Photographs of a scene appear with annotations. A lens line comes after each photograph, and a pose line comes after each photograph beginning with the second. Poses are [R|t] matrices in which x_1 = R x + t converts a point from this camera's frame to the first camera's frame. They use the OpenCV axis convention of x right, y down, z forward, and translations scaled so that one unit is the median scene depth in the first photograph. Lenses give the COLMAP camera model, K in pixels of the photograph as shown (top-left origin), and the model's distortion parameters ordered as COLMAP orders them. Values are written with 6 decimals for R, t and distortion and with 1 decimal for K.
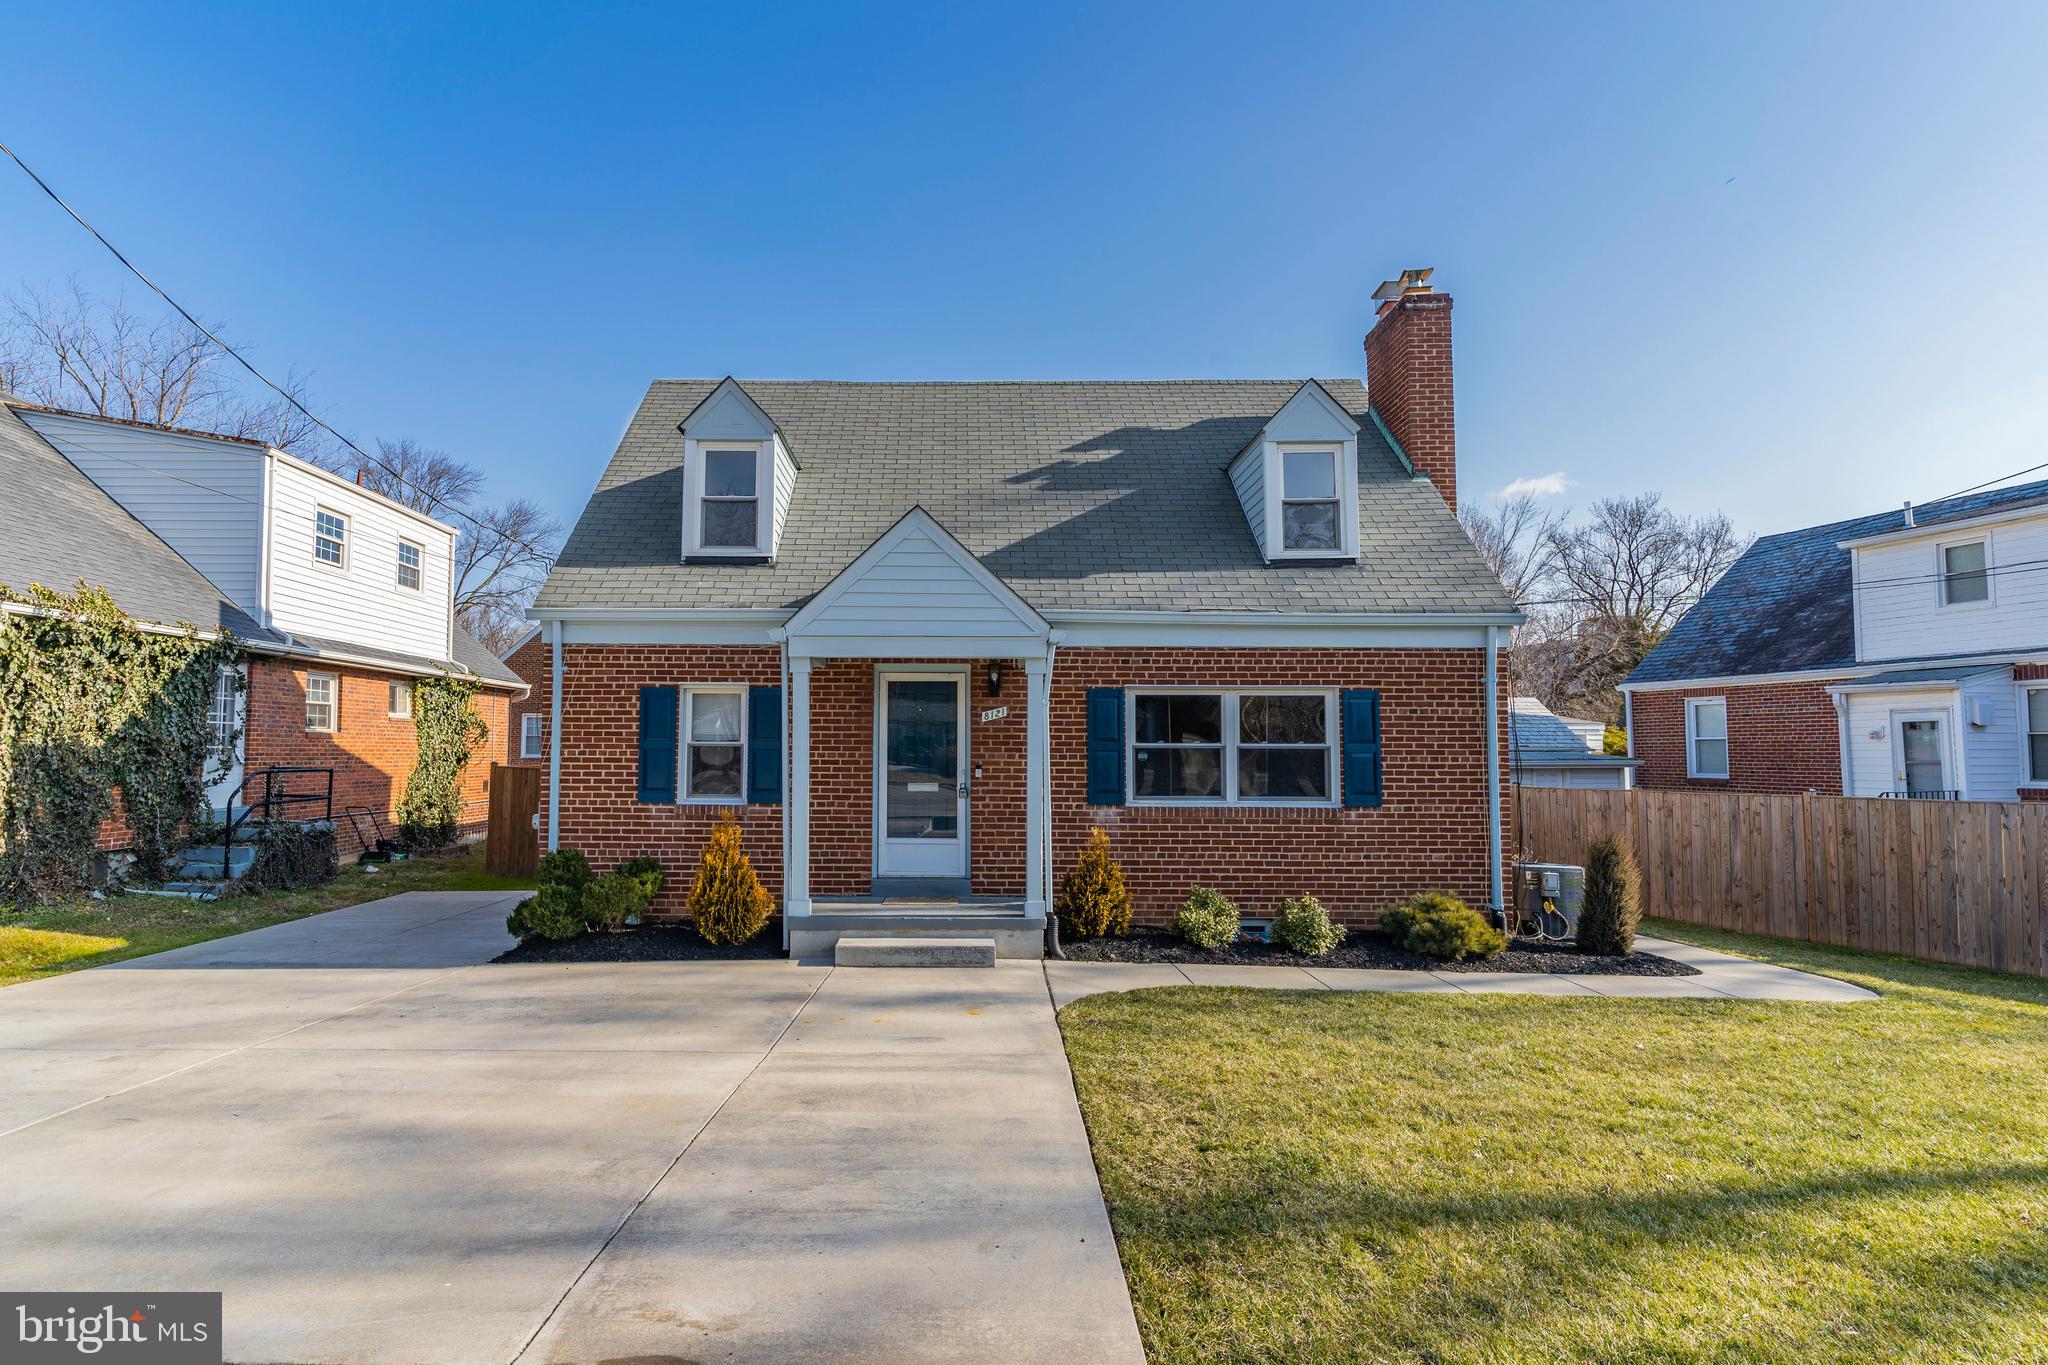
lens RADIAL K [[985.0, 0, 1026.8], [0, 985.0, 717.4], [0, 0, 1]] dist [0.001329, -0.000152]
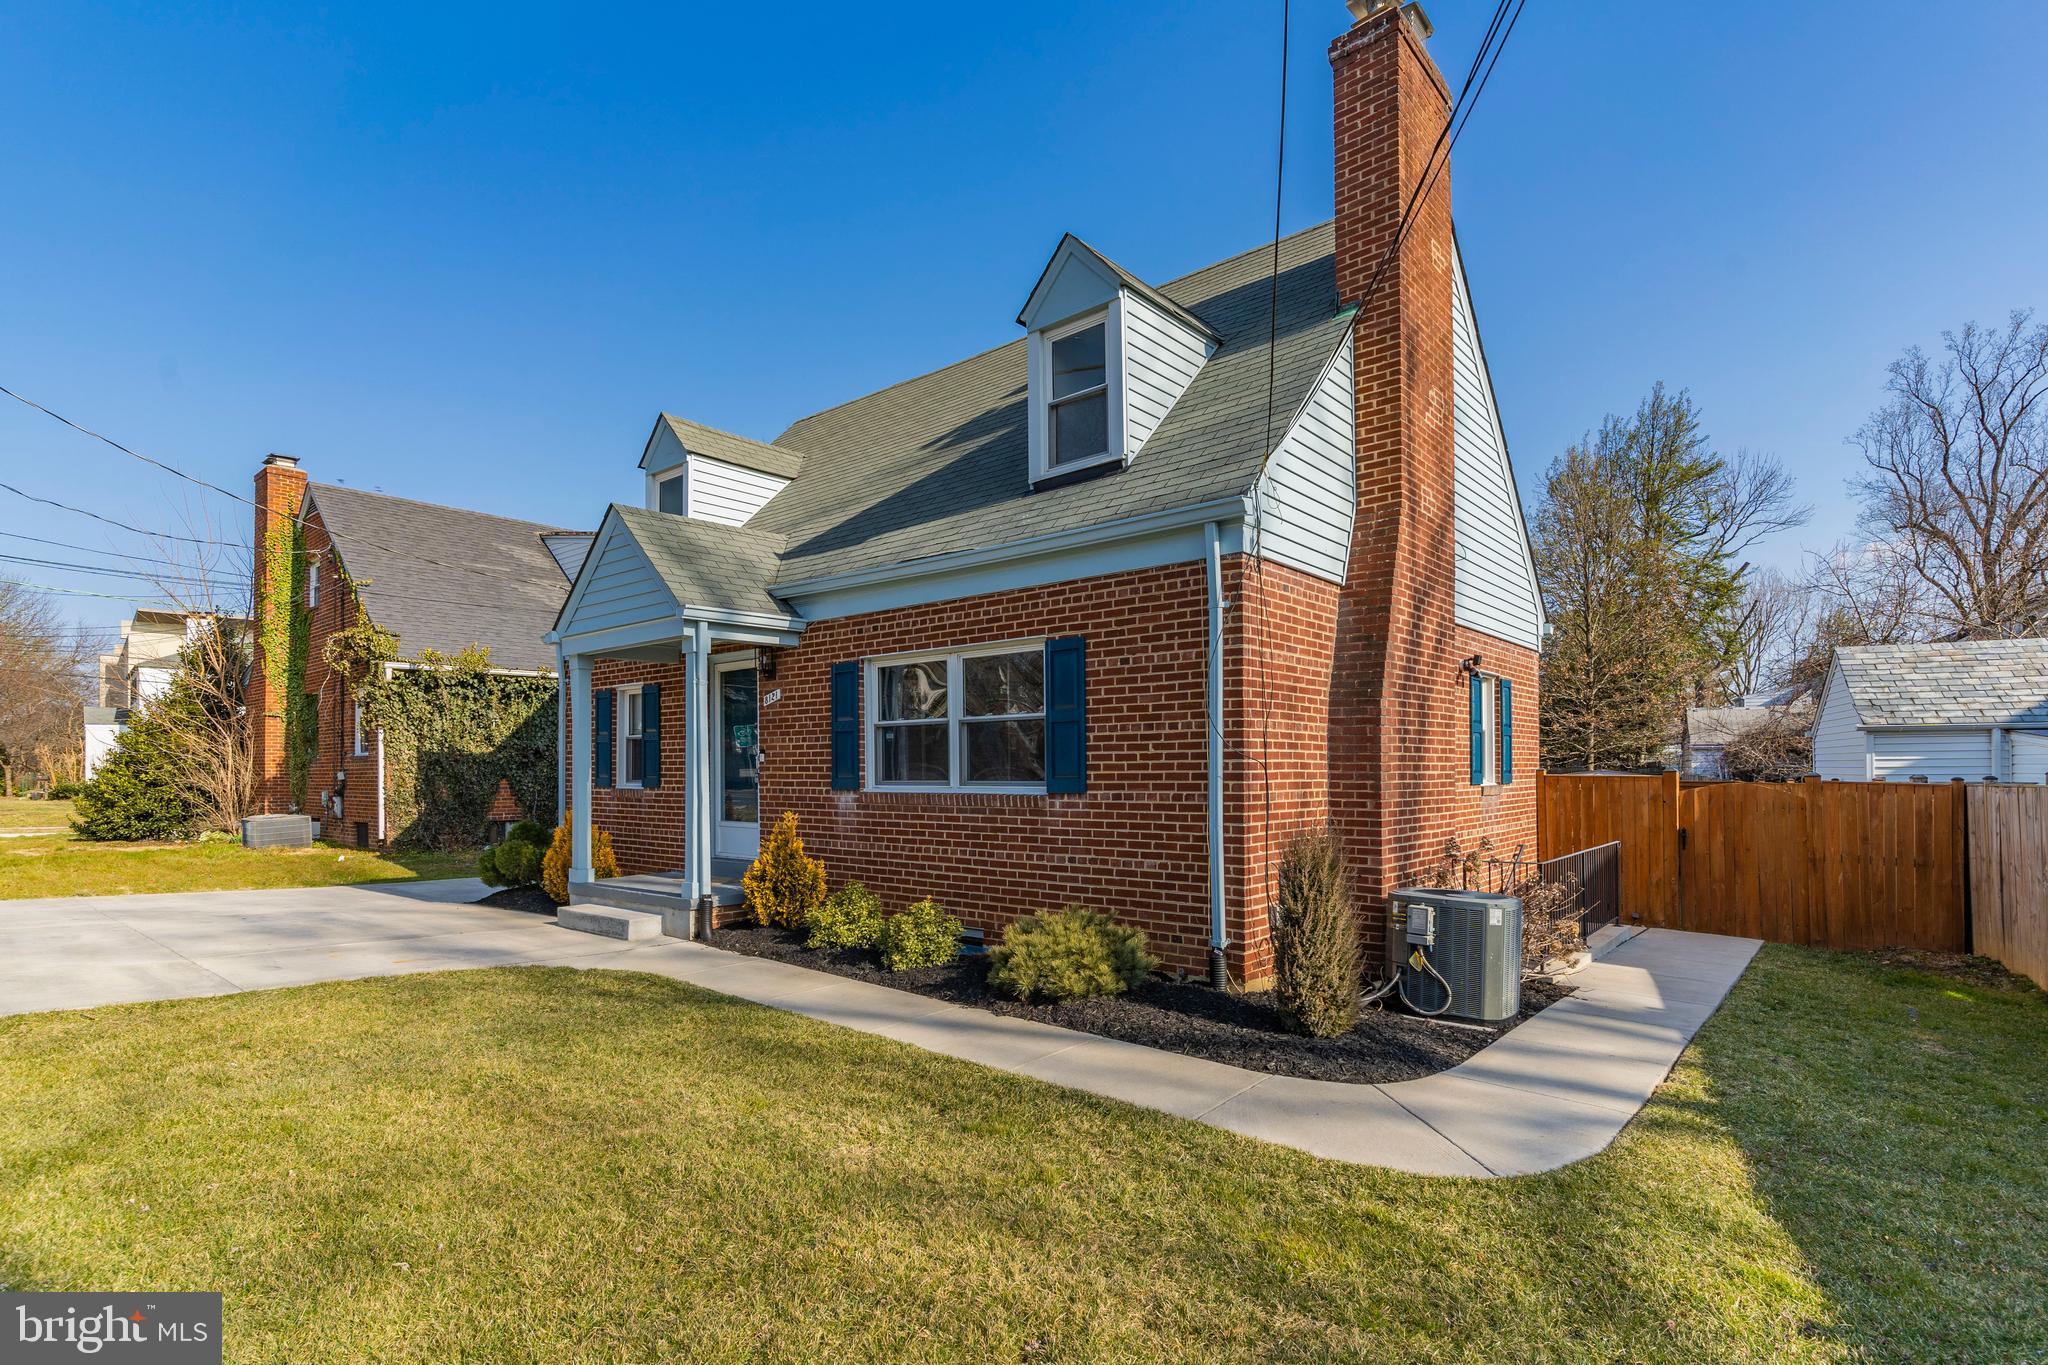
lens RADIAL K [[1018.3, 0, 1025.1], [0, 1018.3, 771.0], [0, 0, 1]] dist [-0.001022, -0.000164]
pose [[0.760870, -0.008992, -0.648843, 0.816607], [0.034884, 0.999025, 0.027062, 0.051069], [0.647967, -0.043225, 0.760441, 0.385826]]
